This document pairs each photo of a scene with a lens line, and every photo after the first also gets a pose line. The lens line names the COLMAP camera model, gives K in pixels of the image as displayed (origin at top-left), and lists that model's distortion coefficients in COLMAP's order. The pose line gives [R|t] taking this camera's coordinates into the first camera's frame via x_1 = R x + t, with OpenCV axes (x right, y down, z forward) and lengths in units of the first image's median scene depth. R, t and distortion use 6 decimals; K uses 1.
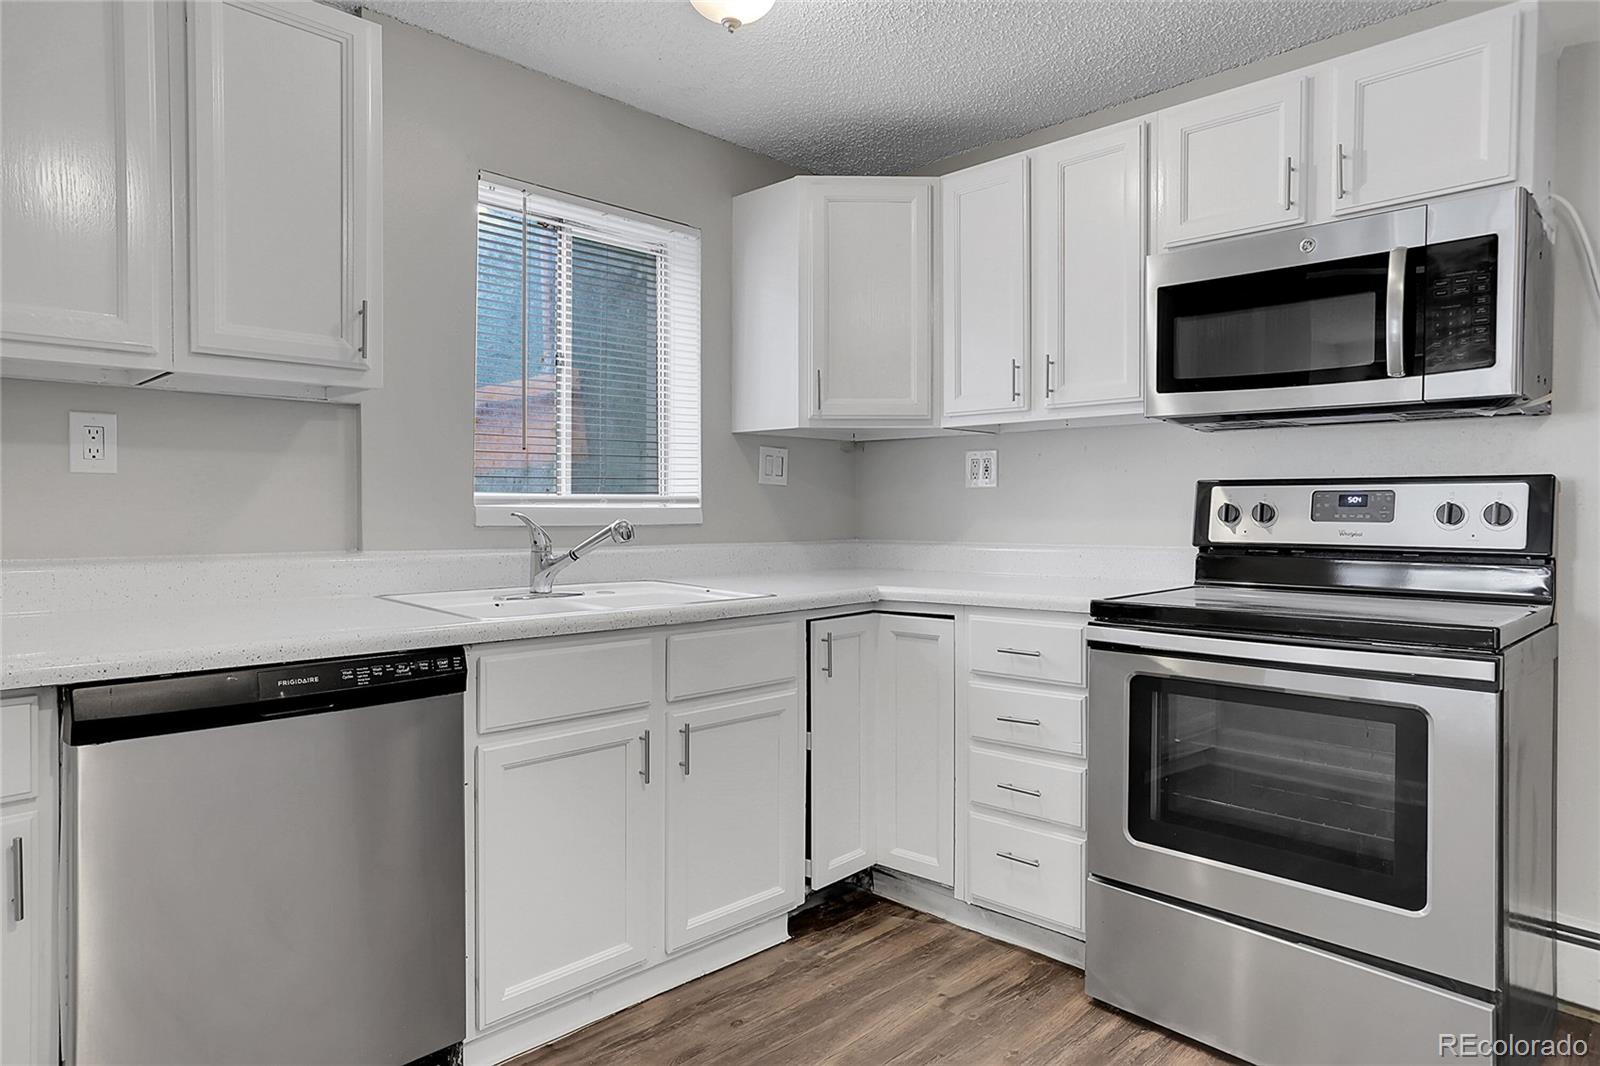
lens RADIAL K [[974.0, 0, 799.0], [0, 974.0, 524.0], [0, 0, 1]] dist [-0.021563, 0.031179]
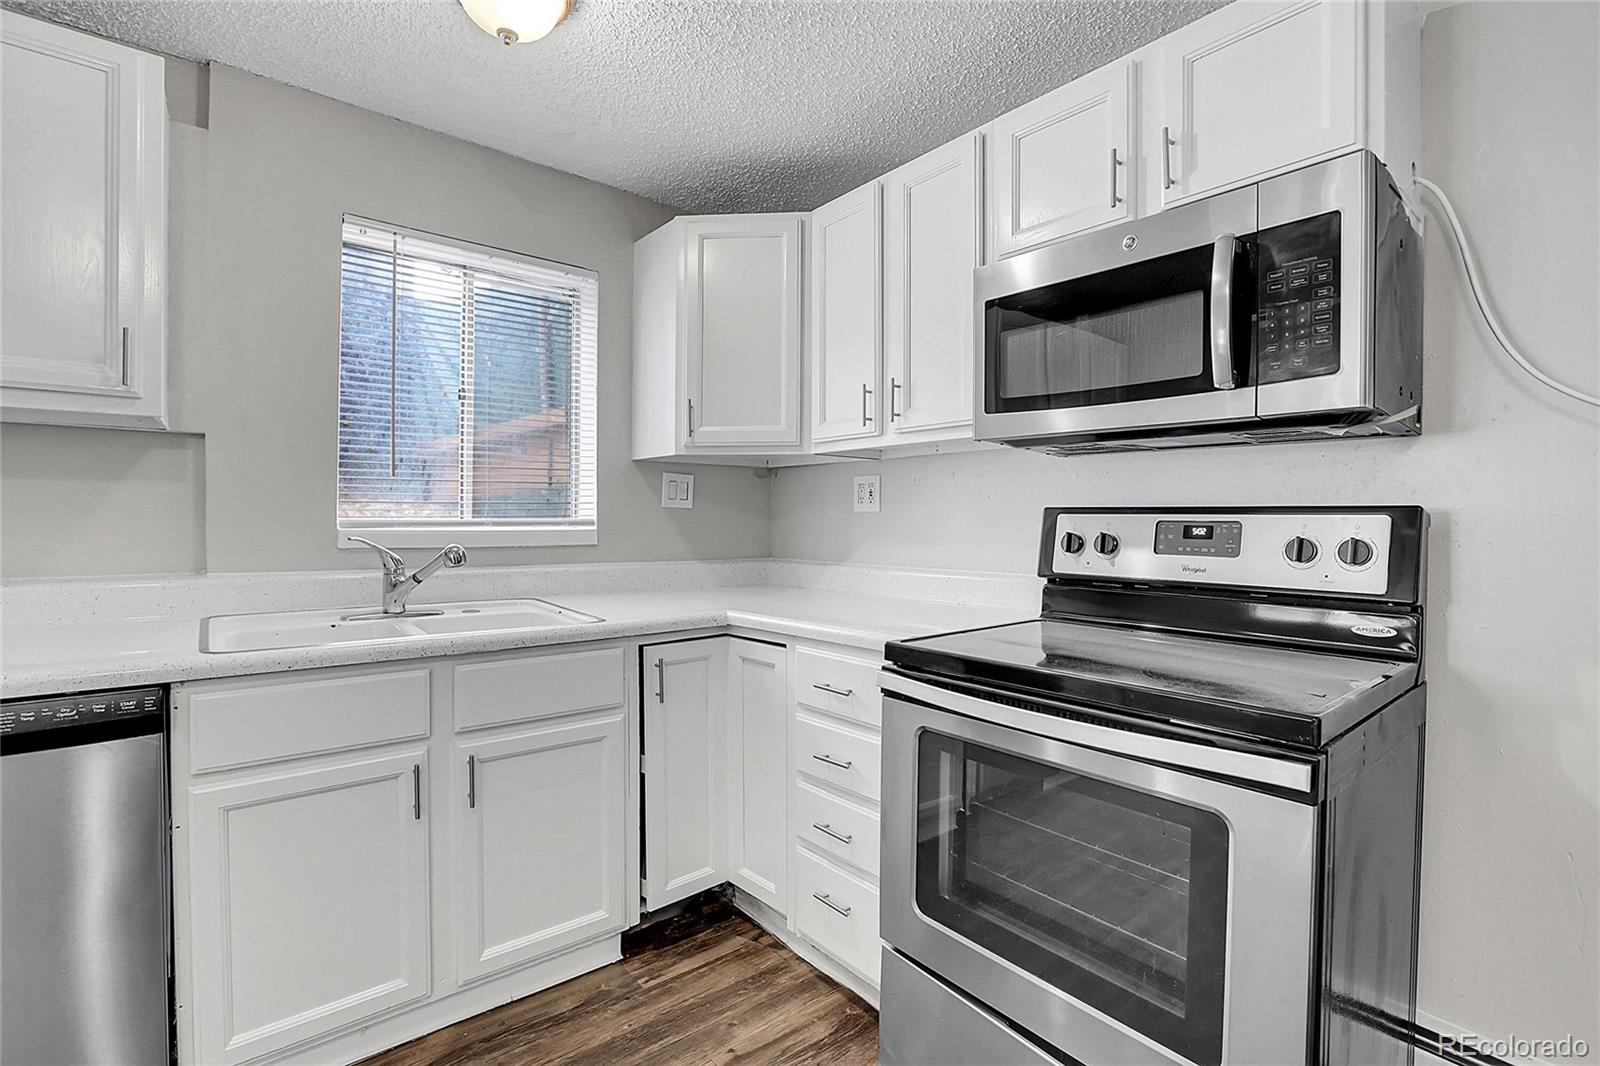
lens RADIAL K [[726.0, 0, 799.6], [0, 726.0, 529.7], [0, 0, 1]] dist [-0.041628, 0.010842]
pose [[0.995033, 0.006782, -0.099312, 0.271914], [-0.007007, 0.999974, -0.001915, -0.022693], [0.099296, 0.002601, 0.995055, 0.304073]]
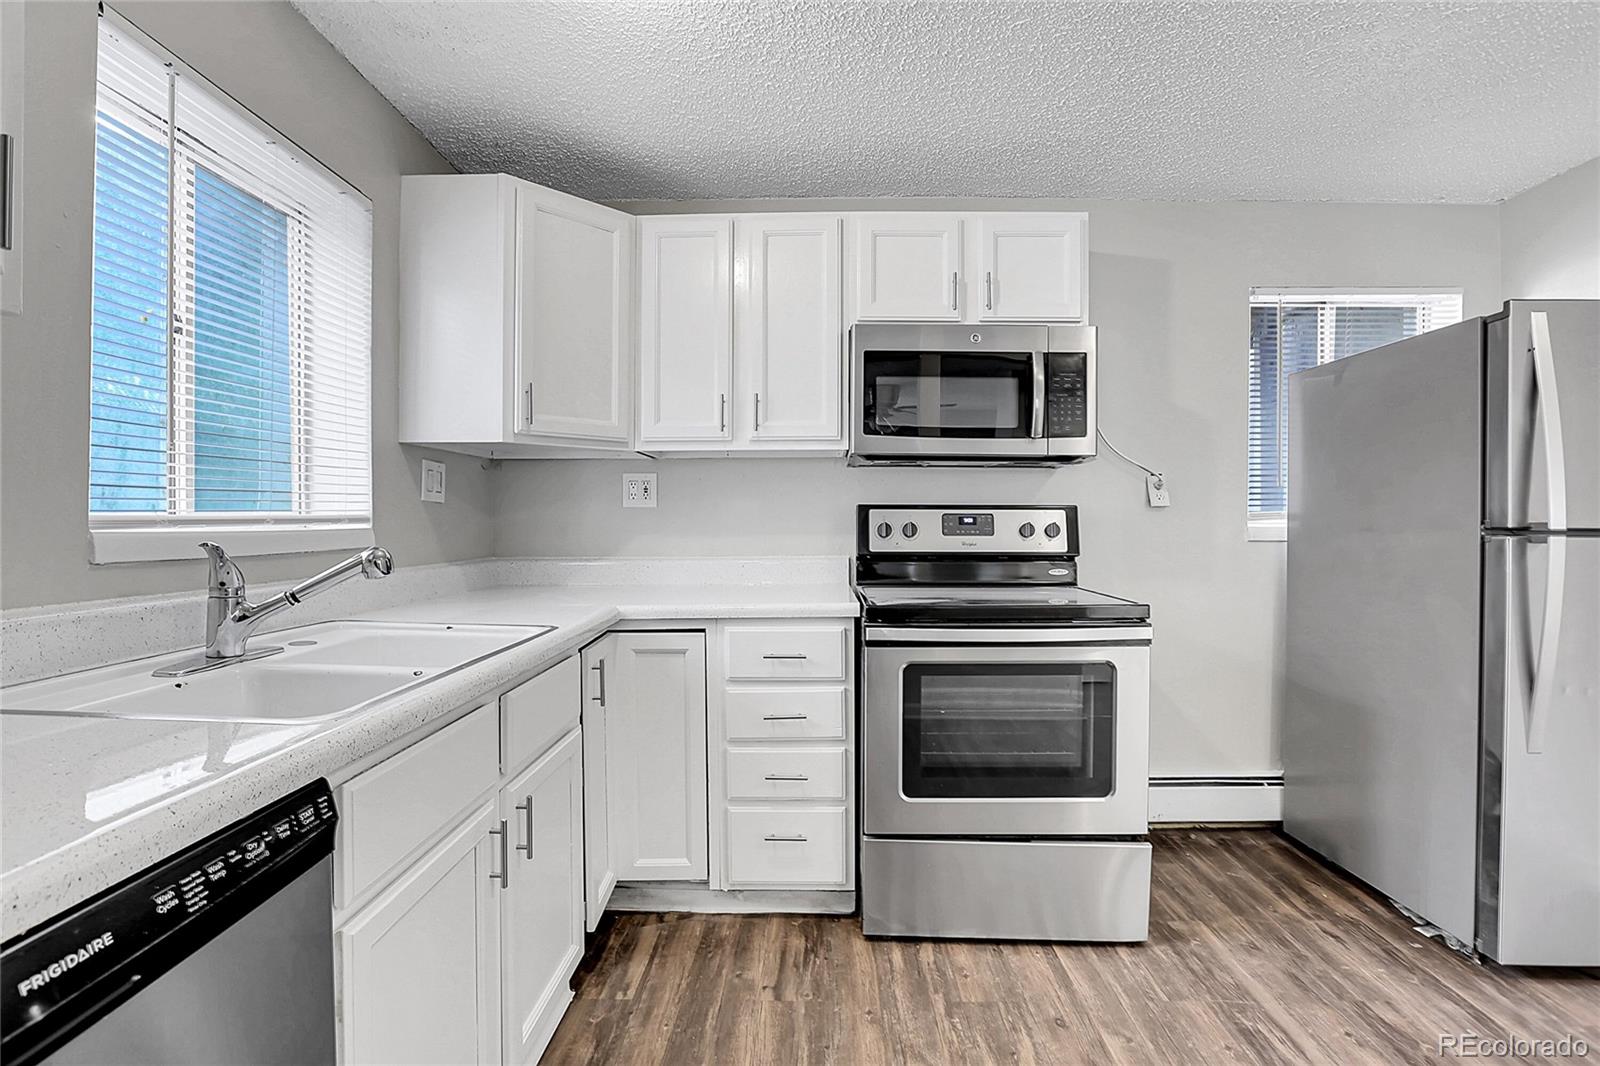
lens RADIAL K [[726.0, 0, 803.6], [0, 726.0, 530.3], [0, 0, 1]] dist [-0.041628, 0.010842]
pose [[0.724749, -0.011416, 0.688918, -0.346149], [0.011979, 0.999920, 0.003967, -0.017468], [-0.688909, 0.005378, 0.724828, 0.390077]]
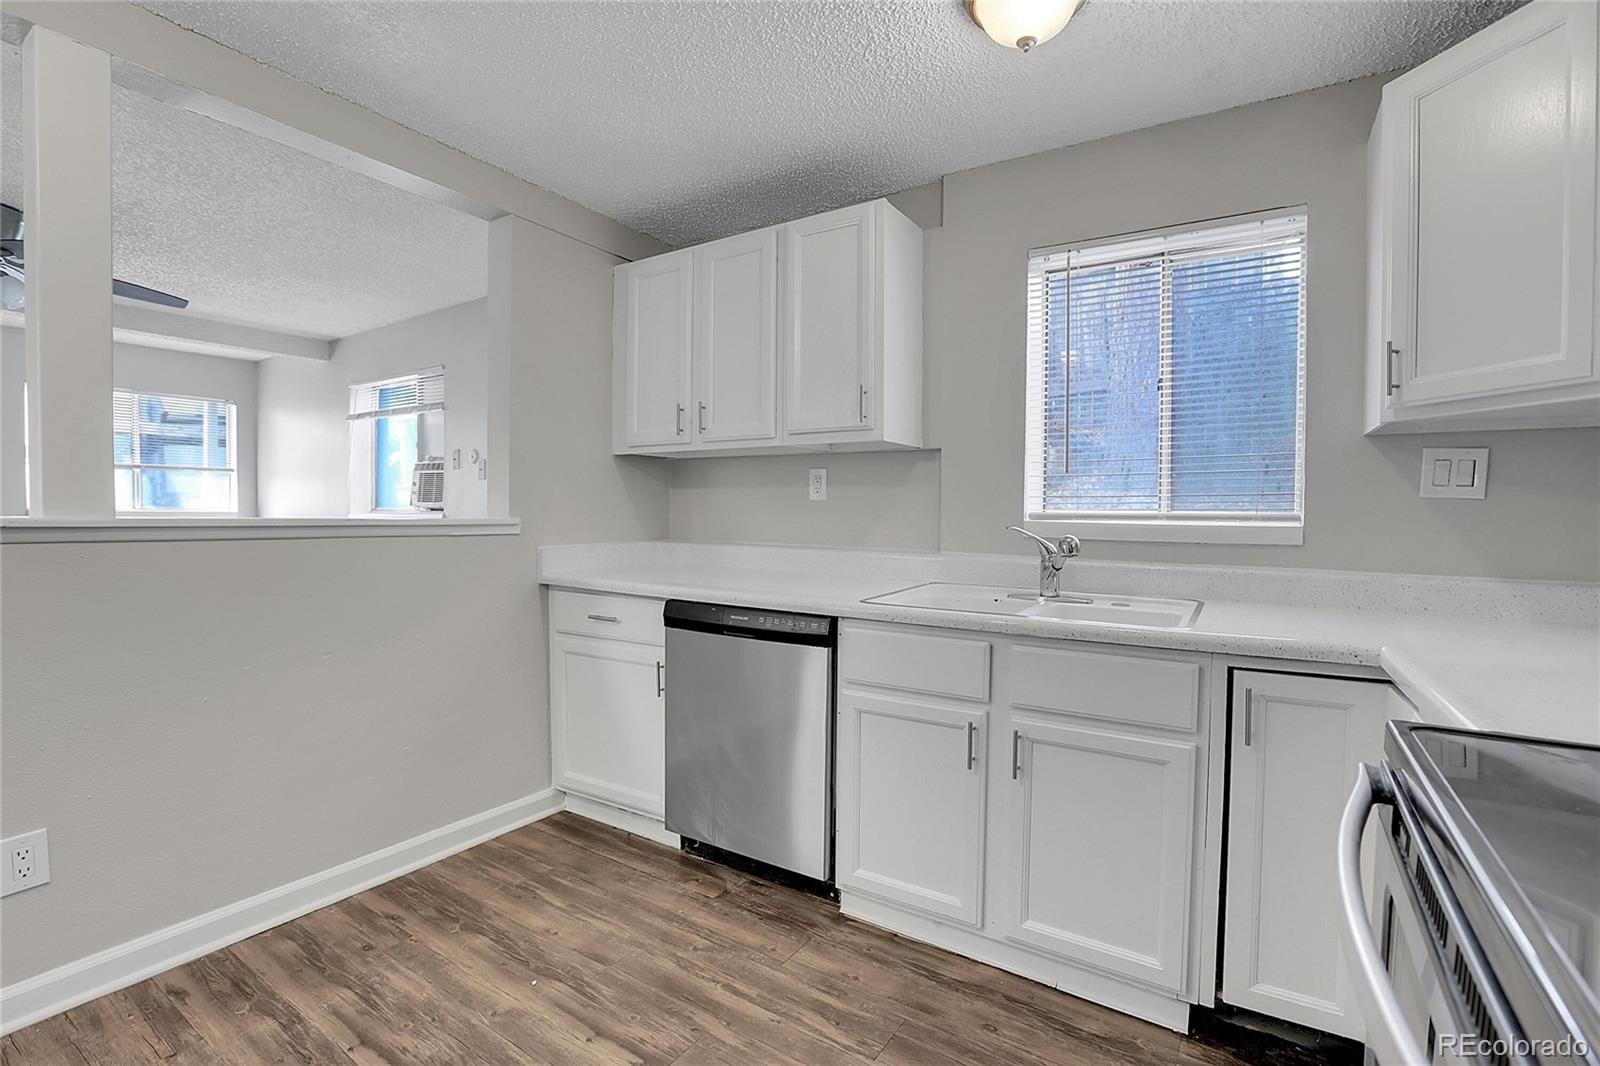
lens RADIAL K [[726.0, 0, 805.7], [0, 726.0, 528.8], [0, 0, 1]] dist [-0.041628, 0.010842]
pose [[0.209979, 0.023286, -0.977429, 0.569101], [-0.027782, 0.999455, 0.017843, -0.019013], [0.977311, 0.023408, 0.210511, 0.588470]]
